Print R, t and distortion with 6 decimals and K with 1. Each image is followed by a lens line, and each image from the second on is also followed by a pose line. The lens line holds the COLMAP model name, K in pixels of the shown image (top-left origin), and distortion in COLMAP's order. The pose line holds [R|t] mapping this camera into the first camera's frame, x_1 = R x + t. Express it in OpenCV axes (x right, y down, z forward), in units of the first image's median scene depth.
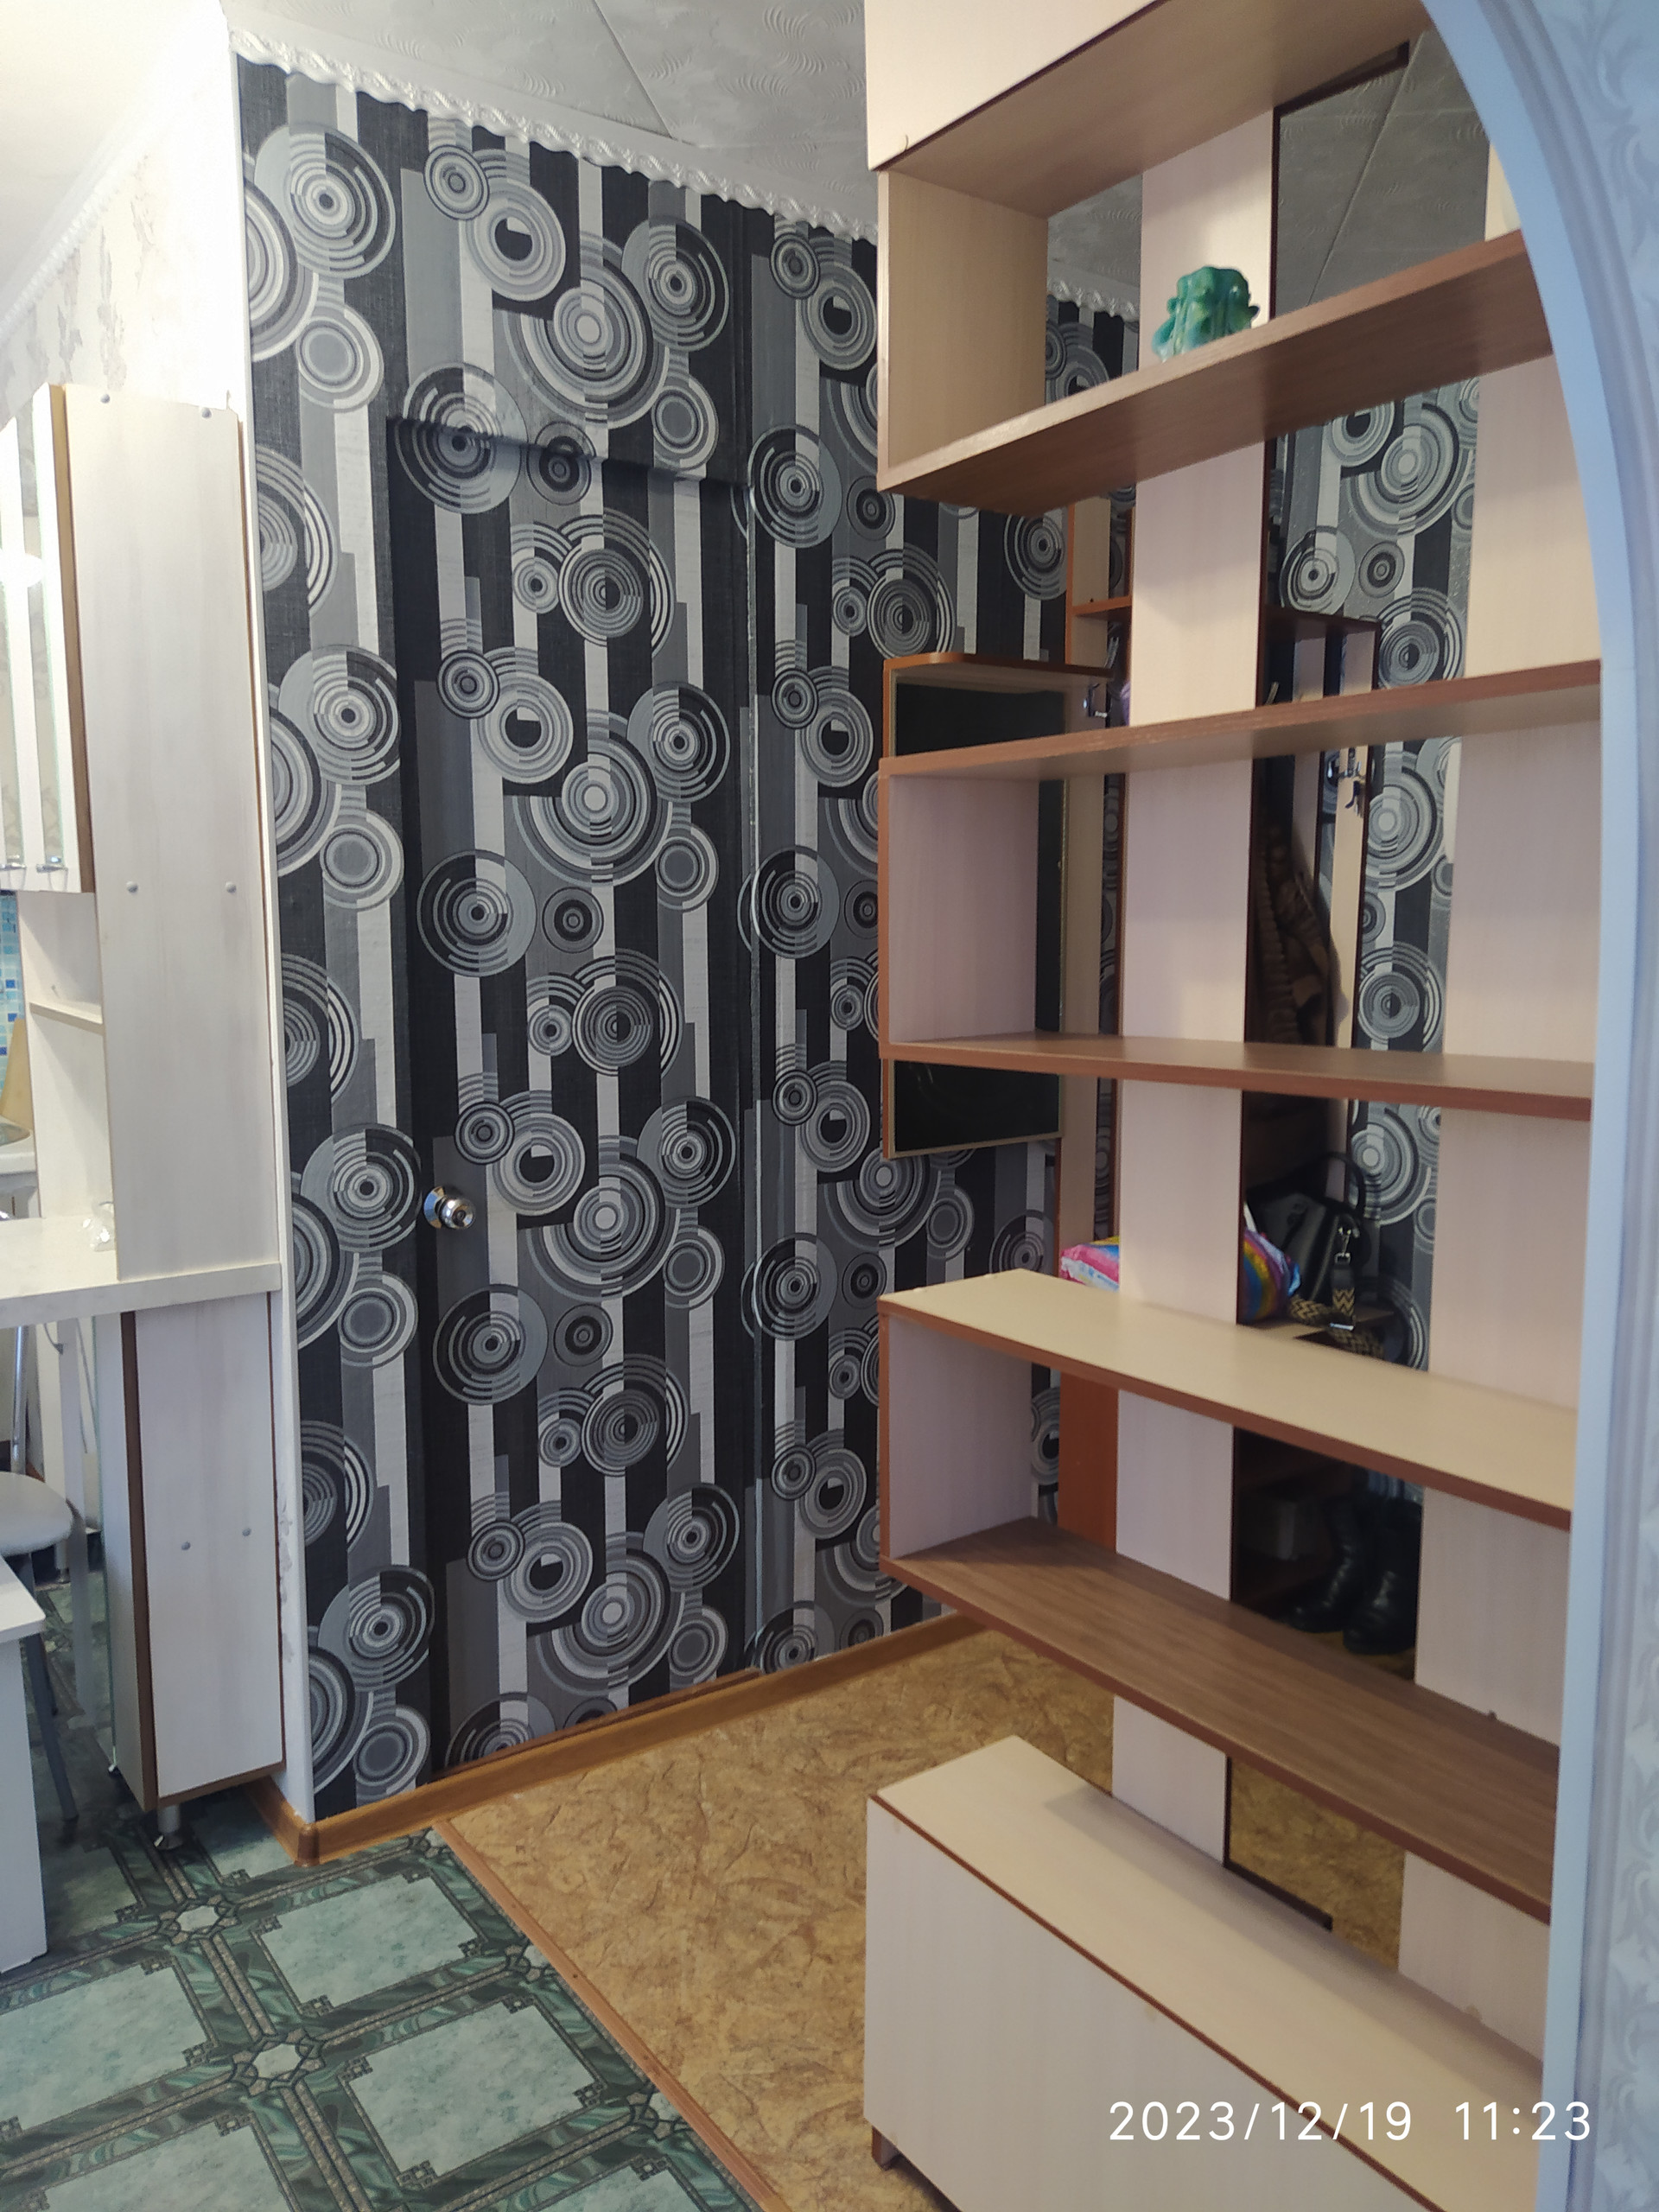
lens RADIAL K [[1632.7, 0, 857.2], [0, 1632.7, 1099.5], [0, 0, 1]] dist [0.139505, -0.196594]
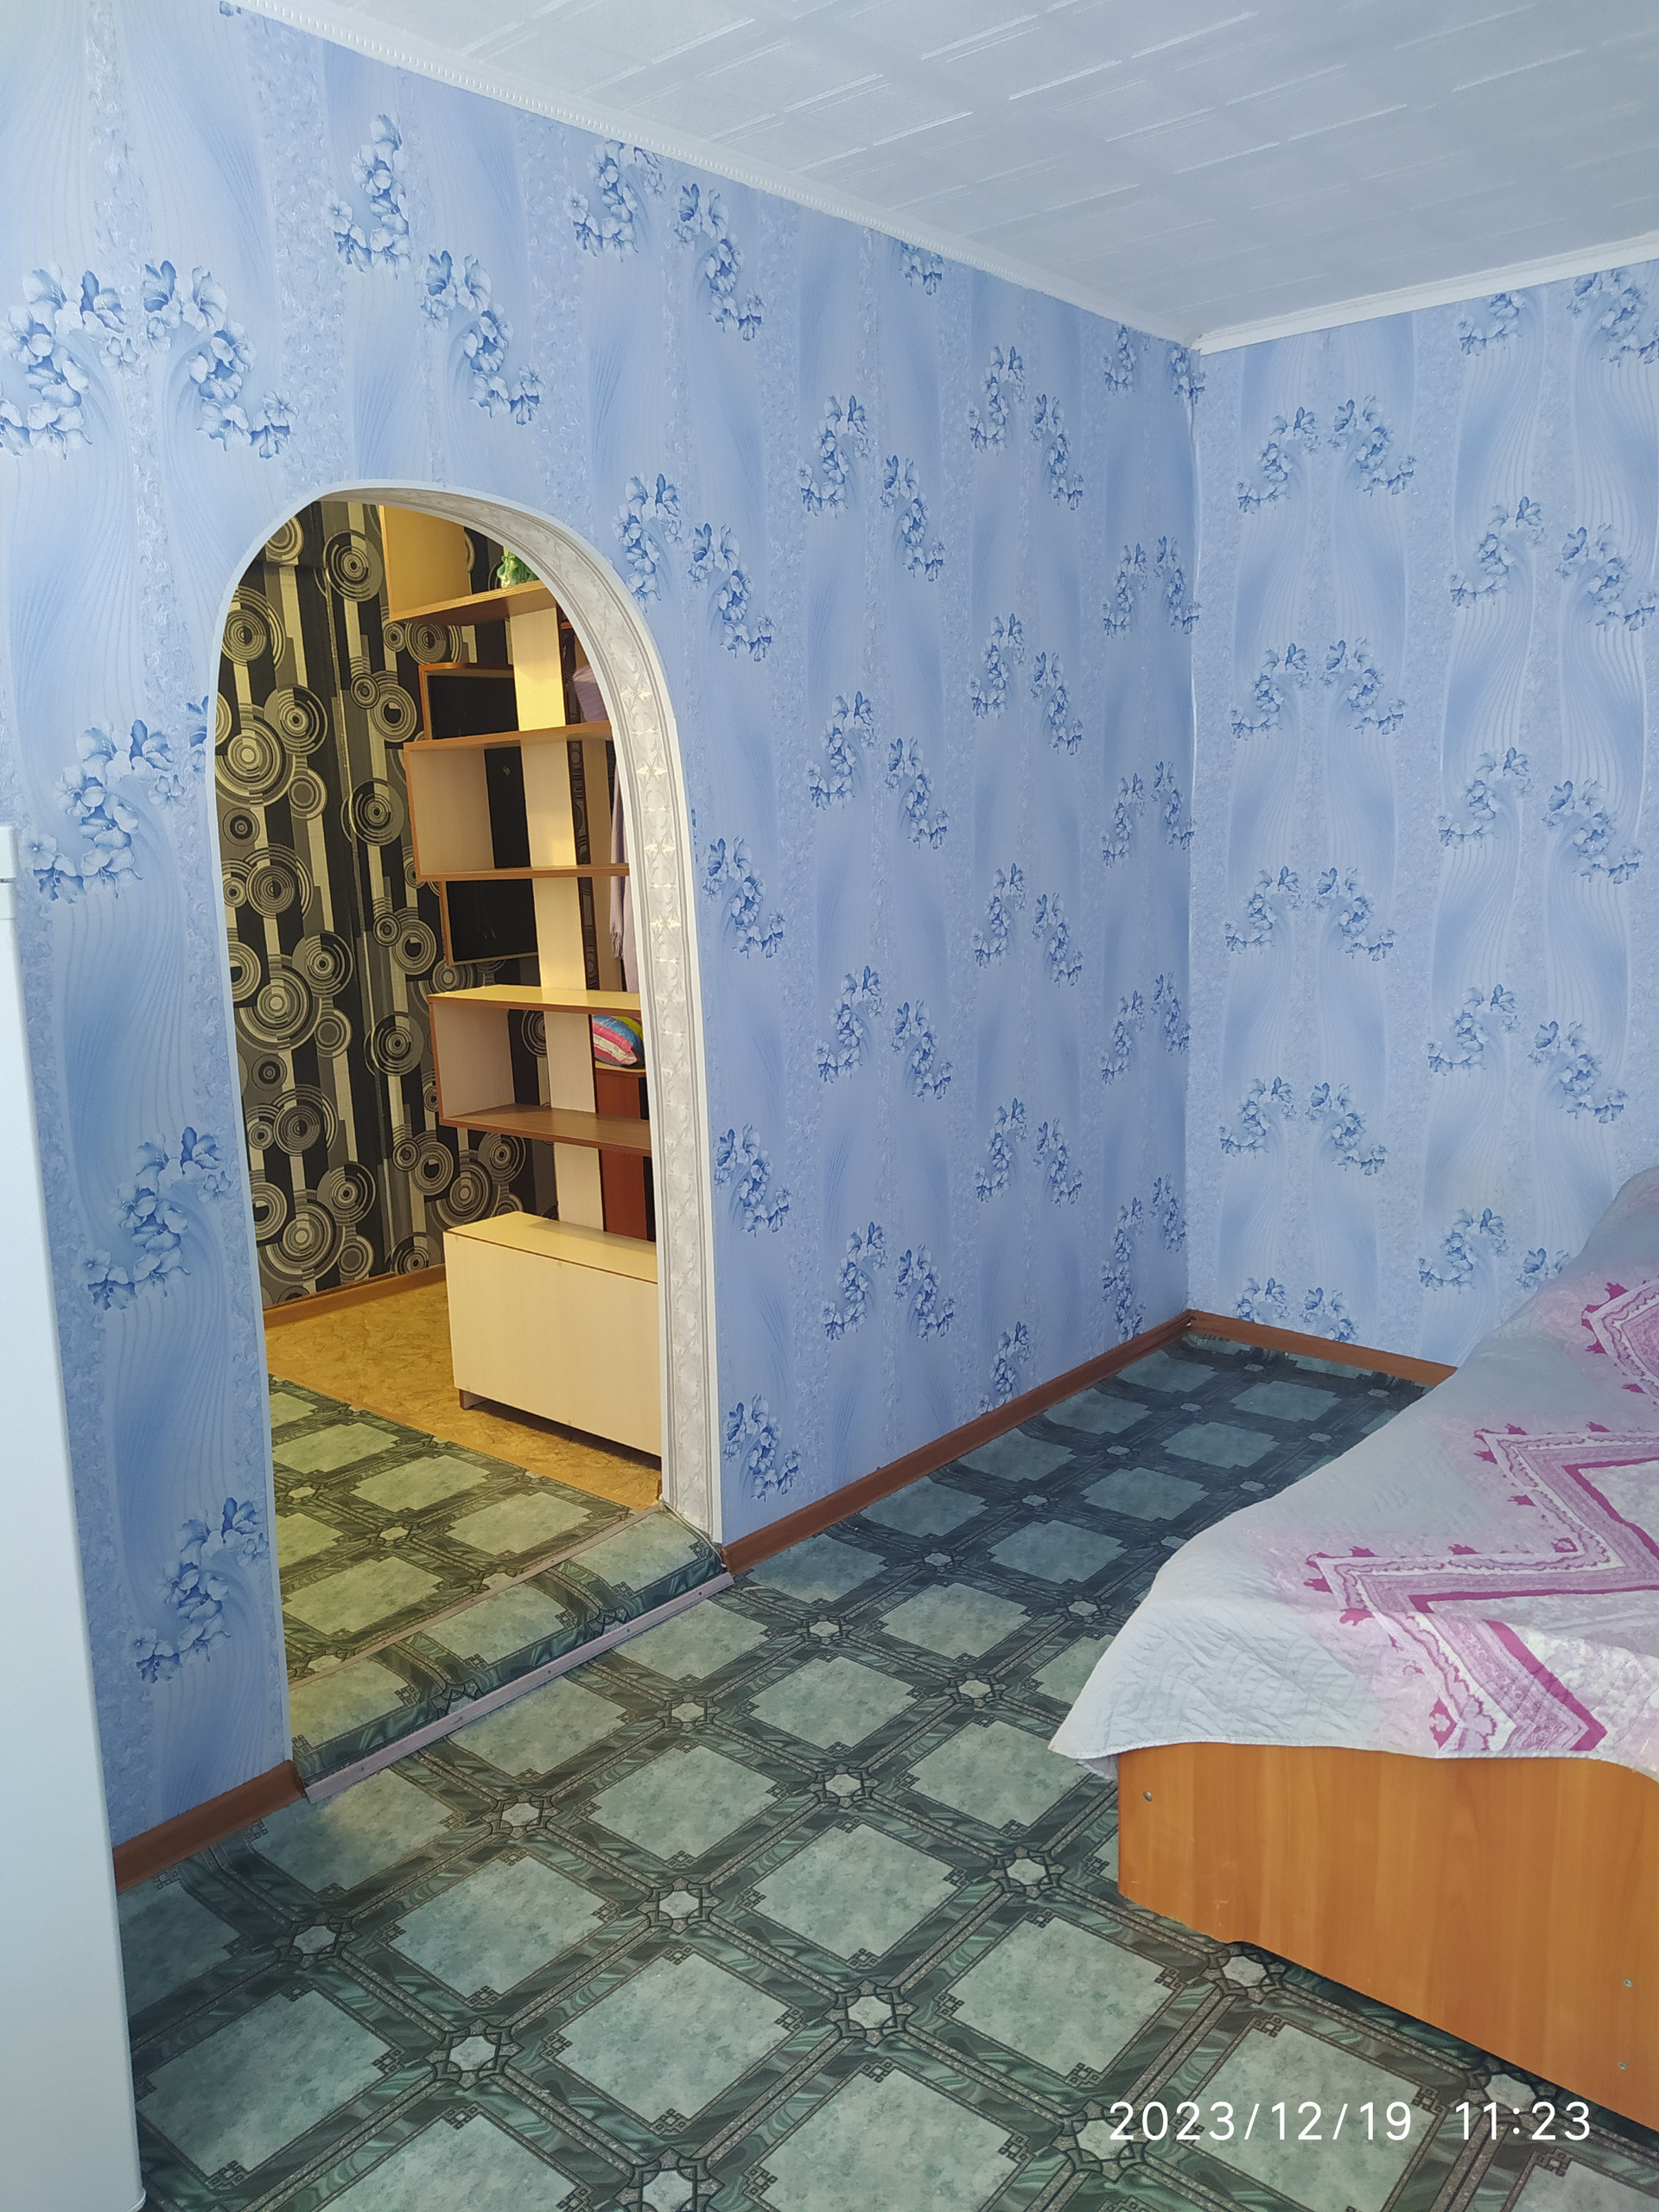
lens RADIAL K [[1629.5, 0, 829.5], [0, 1629.5, 1106.0], [0, 0, 1]] dist [0.115102, -0.136091]
pose [[0.976412, -0.078308, 0.201214, 0.052519], [0.066618, 0.995709, 0.064236, 0.102280], [-0.205381, -0.049317, 0.977439, -0.765667]]
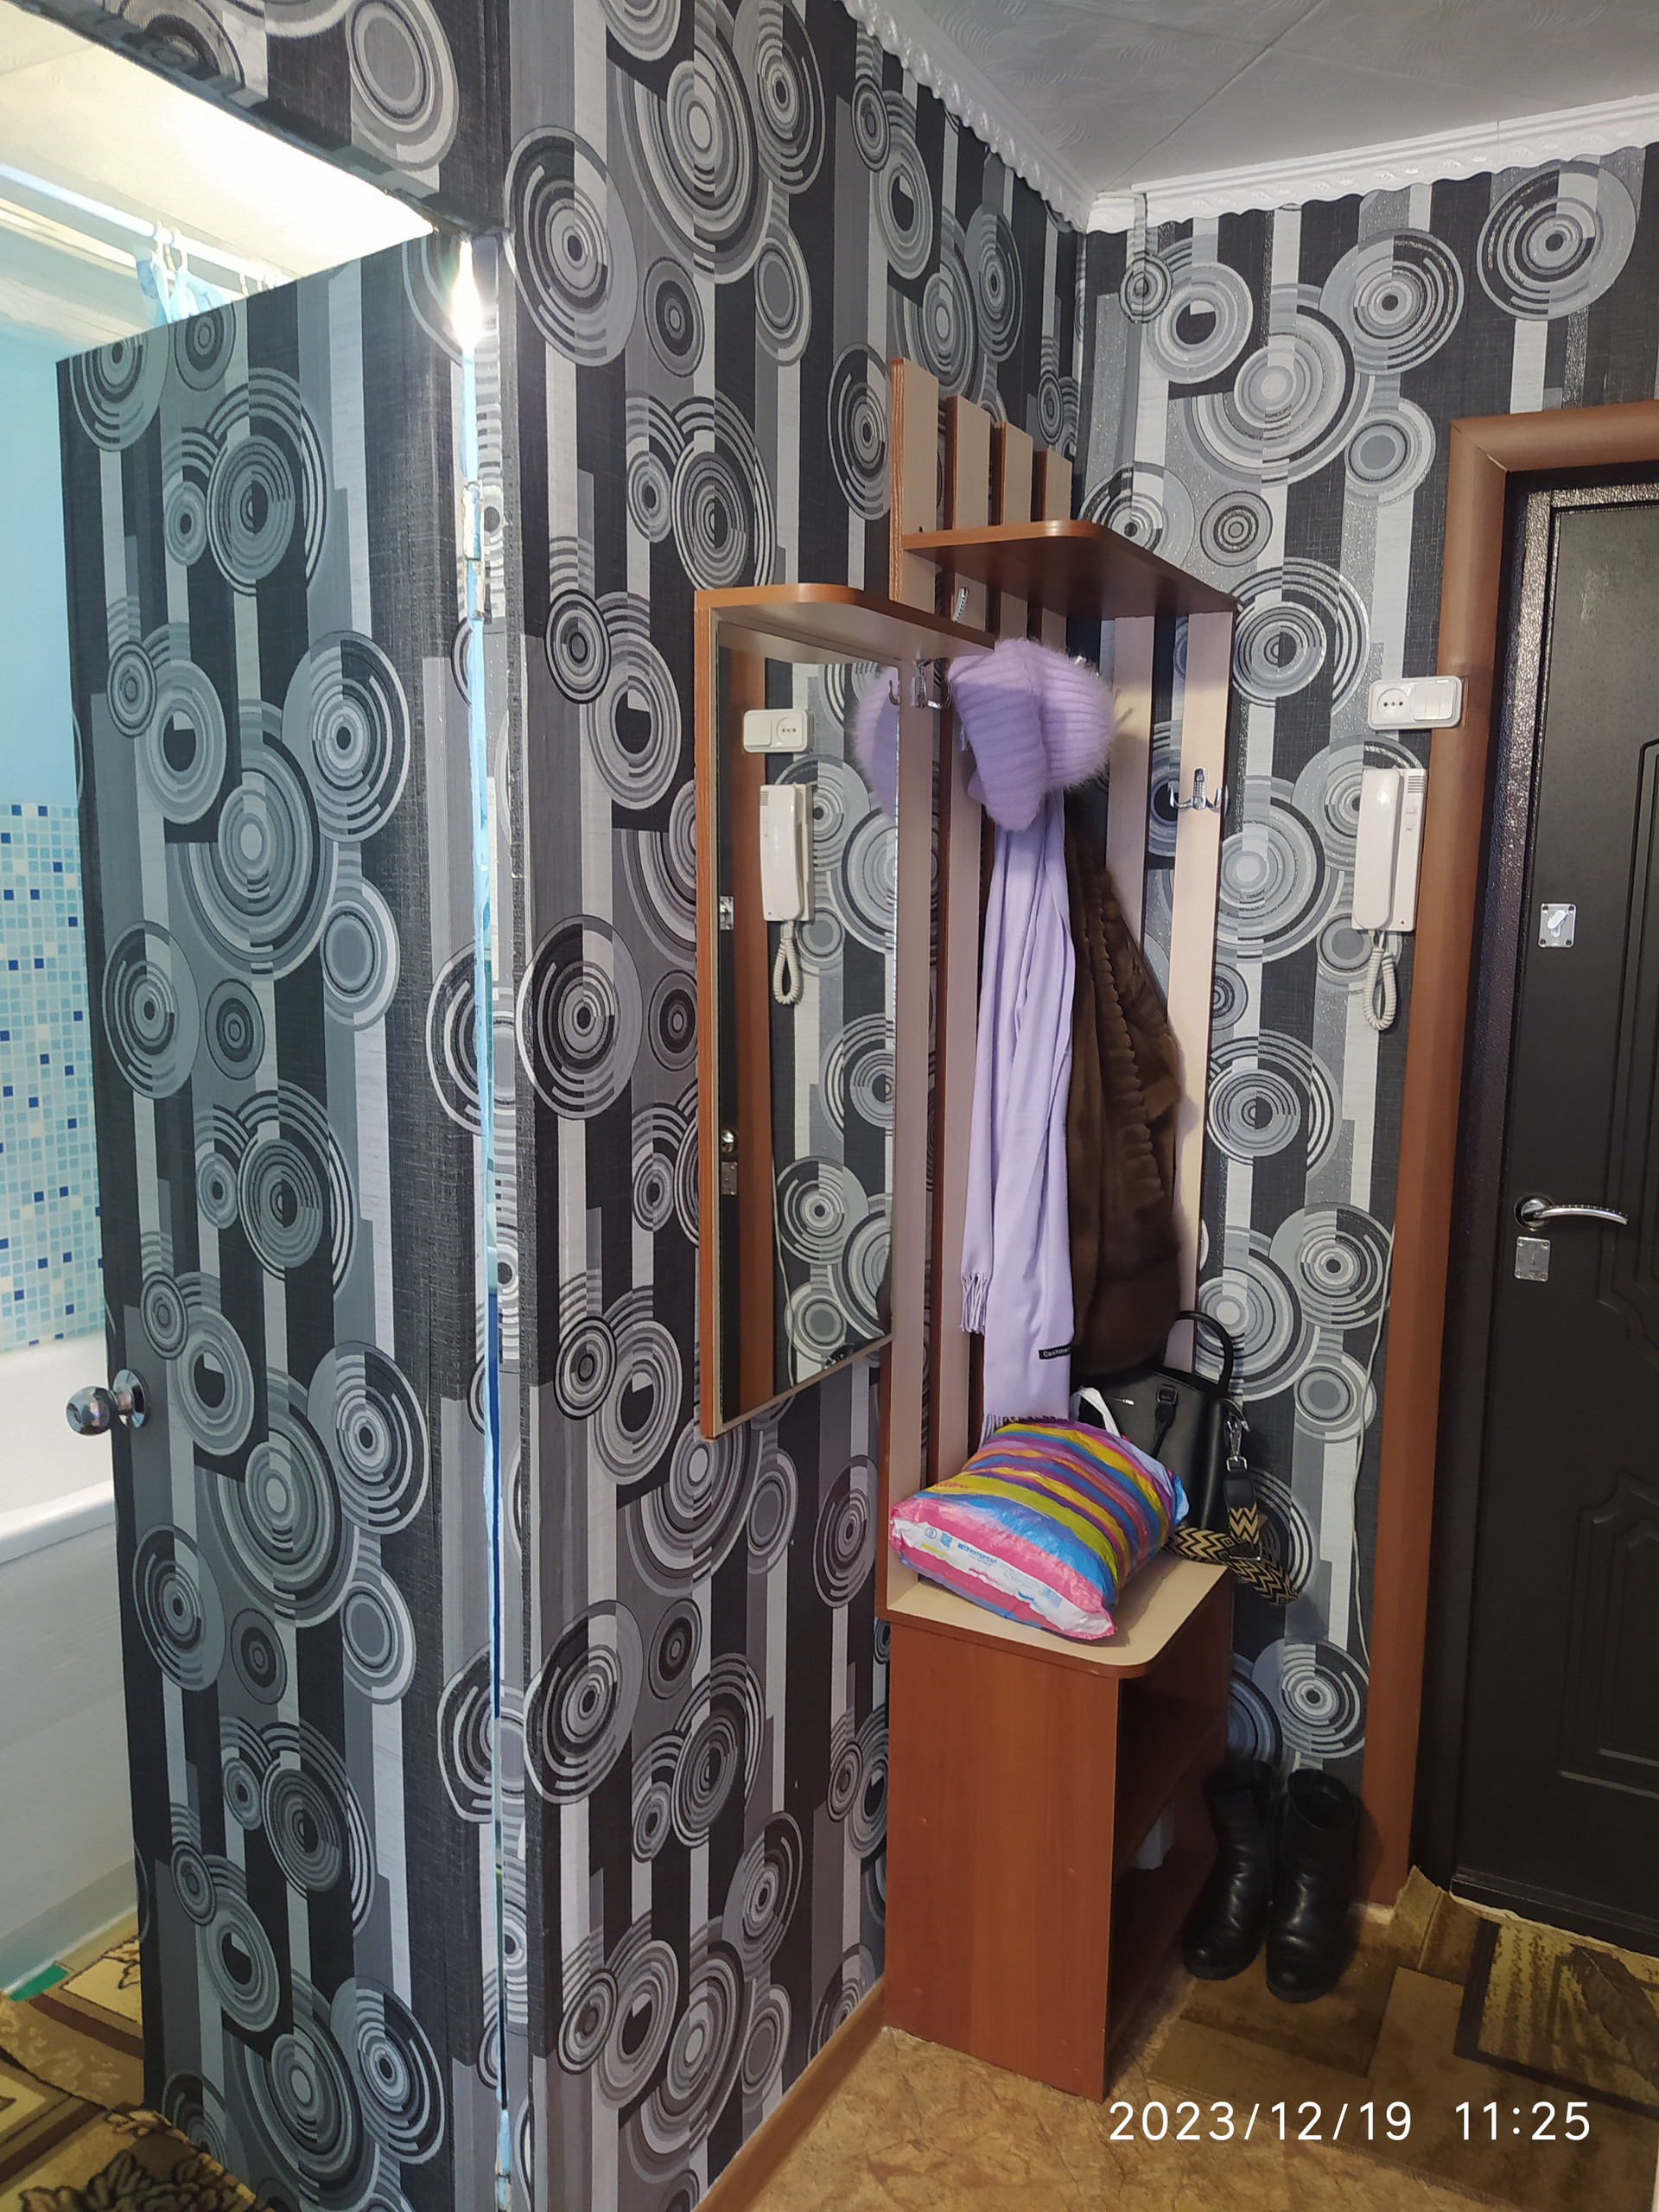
lens RADIAL K [[1650.7, 0, 835.0], [0, 1650.7, 1110.4], [0, 0, 1]] dist [0.113672, -0.188490]
pose [[0.910401, -0.051171, 0.410549, -0.190625], [0.047441, 0.998688, 0.019275, -0.096366], [-0.410997, 0.001929, 0.911635, 0.459178]]
